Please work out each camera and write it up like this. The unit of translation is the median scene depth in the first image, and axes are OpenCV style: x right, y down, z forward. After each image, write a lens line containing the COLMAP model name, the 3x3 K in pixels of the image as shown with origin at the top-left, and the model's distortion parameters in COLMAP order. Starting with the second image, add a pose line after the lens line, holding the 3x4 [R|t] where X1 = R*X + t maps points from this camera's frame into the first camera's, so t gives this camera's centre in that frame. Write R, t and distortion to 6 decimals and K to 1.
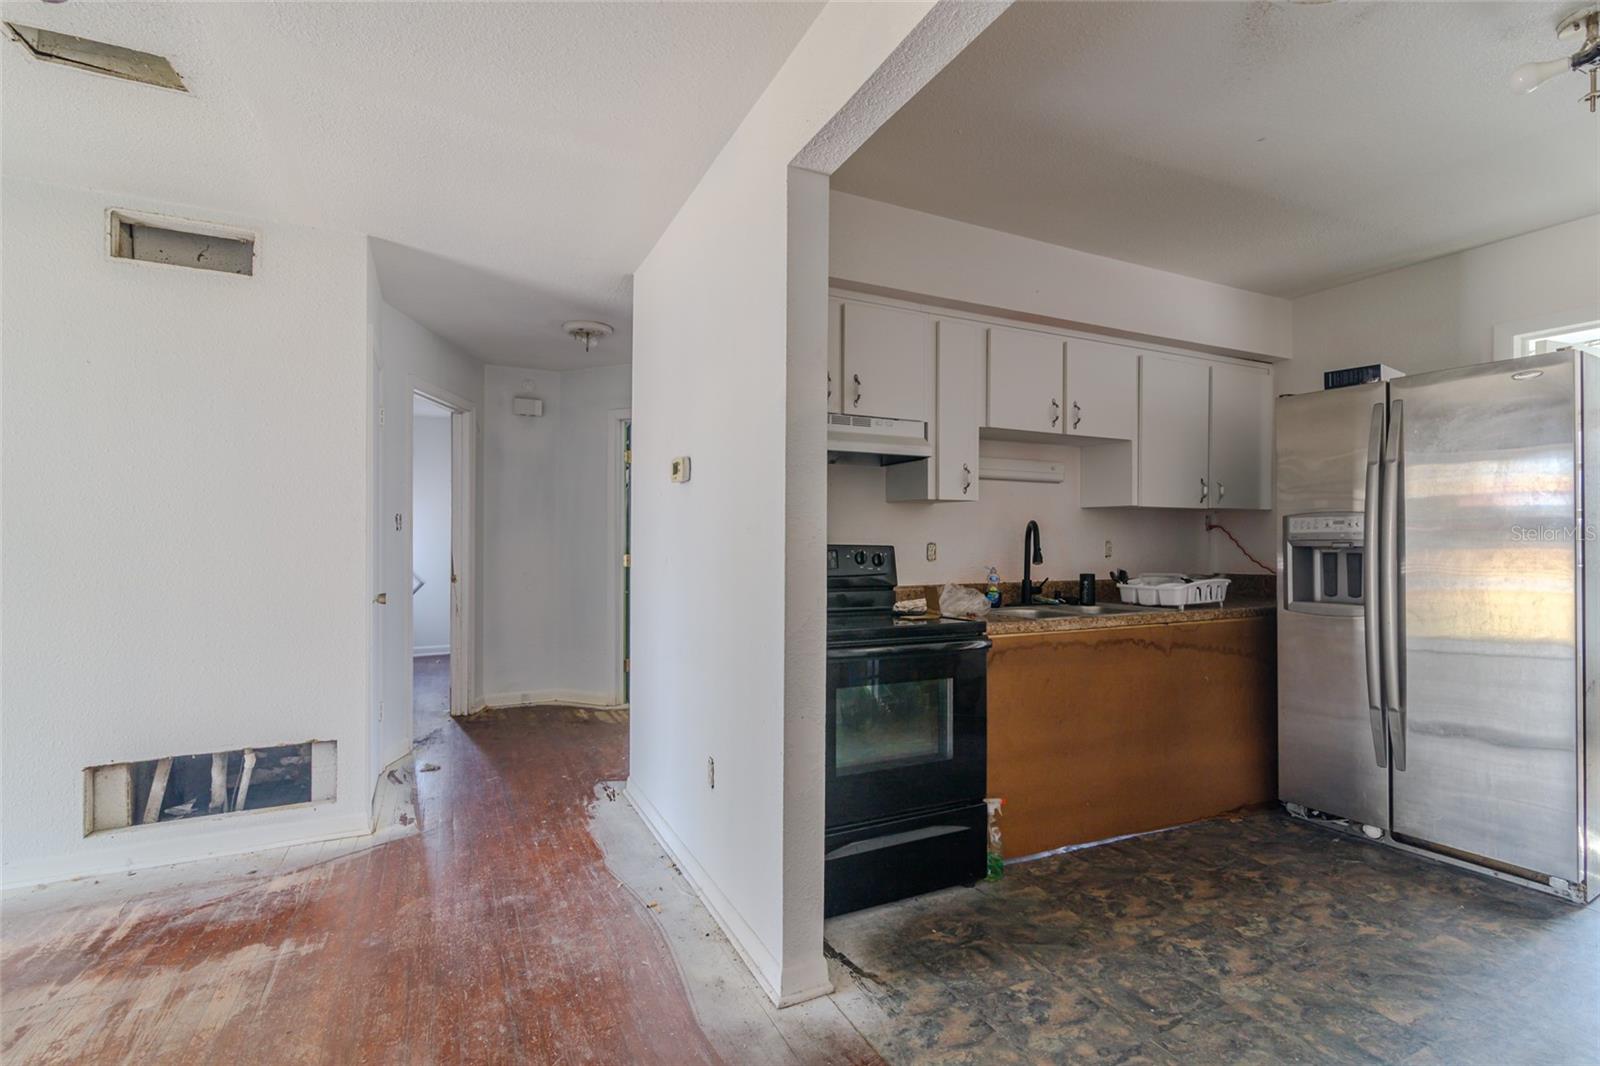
lens RADIAL K [[723.2, 0, 801.5], [0, 723.2, 539.7], [0, 0, 1]] dist [0.000203, -0.000505]
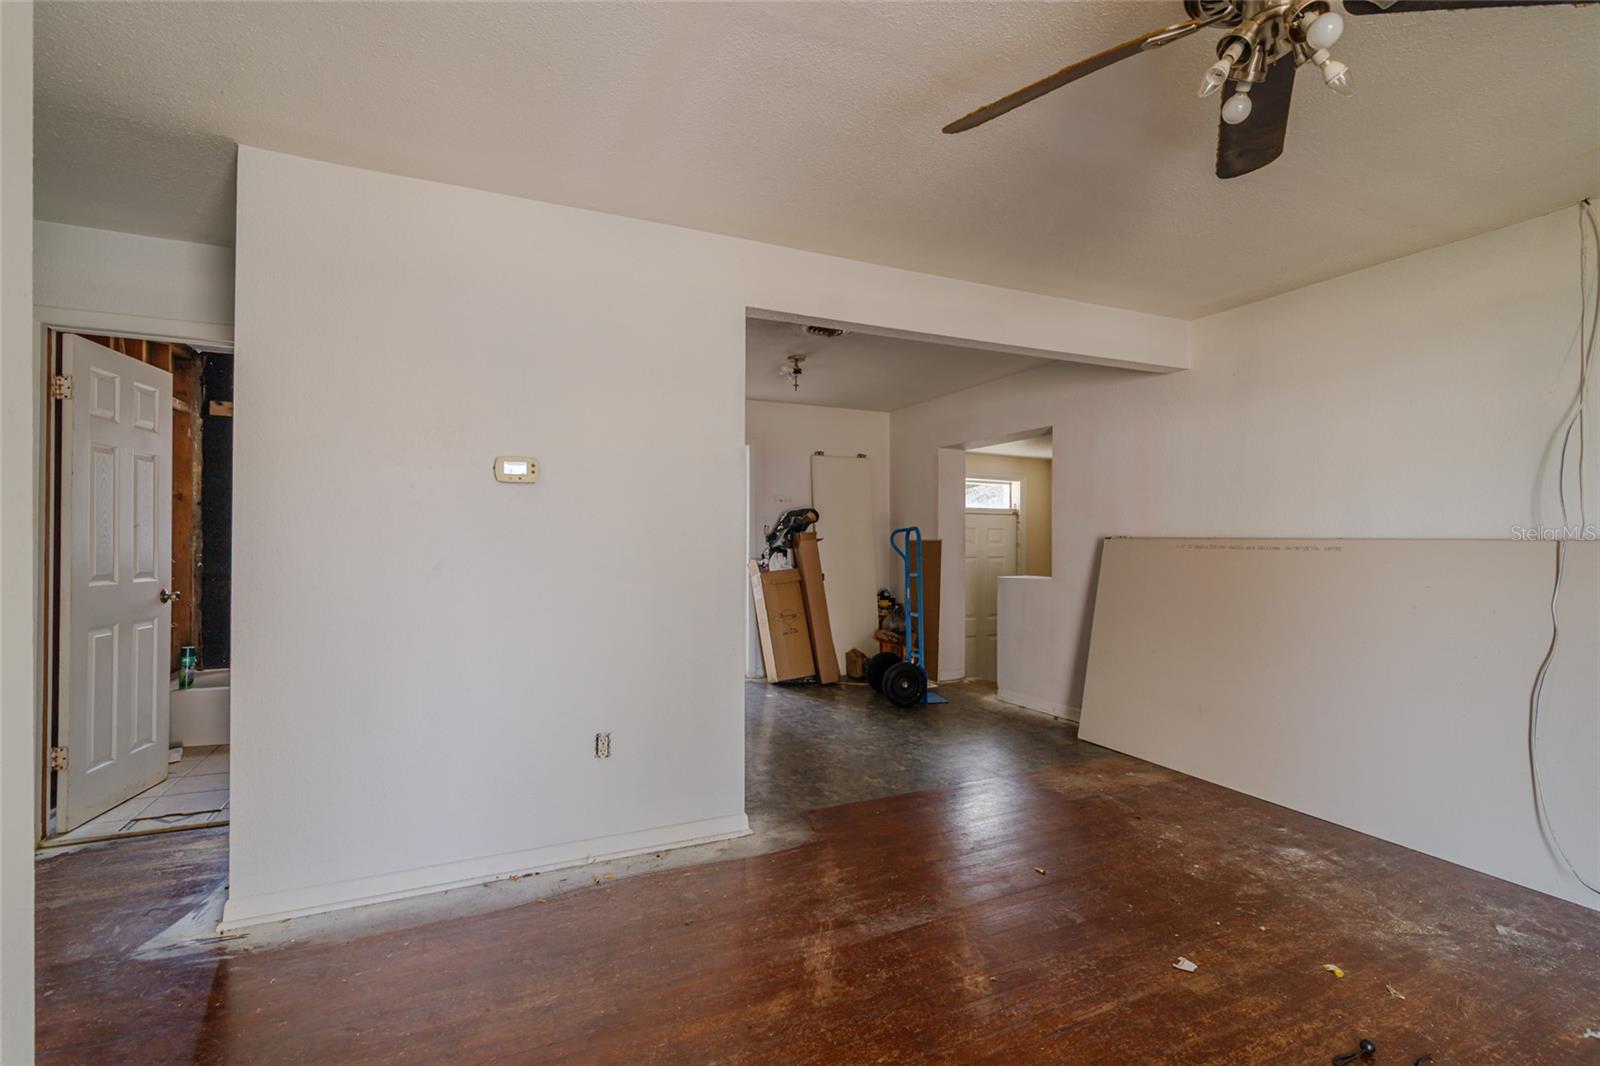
lens RADIAL K [[723.2, 0, 797.4], [0, 723.2, 535.2], [0, 0, 1]] dist [0.000203, -0.000505]
pose [[0.026778, 0.007839, 0.999611, -1.074127], [-0.001282, 0.999969, -0.007807, -0.001605], [-0.999641, -0.001073, 0.026788, 0.563027]]
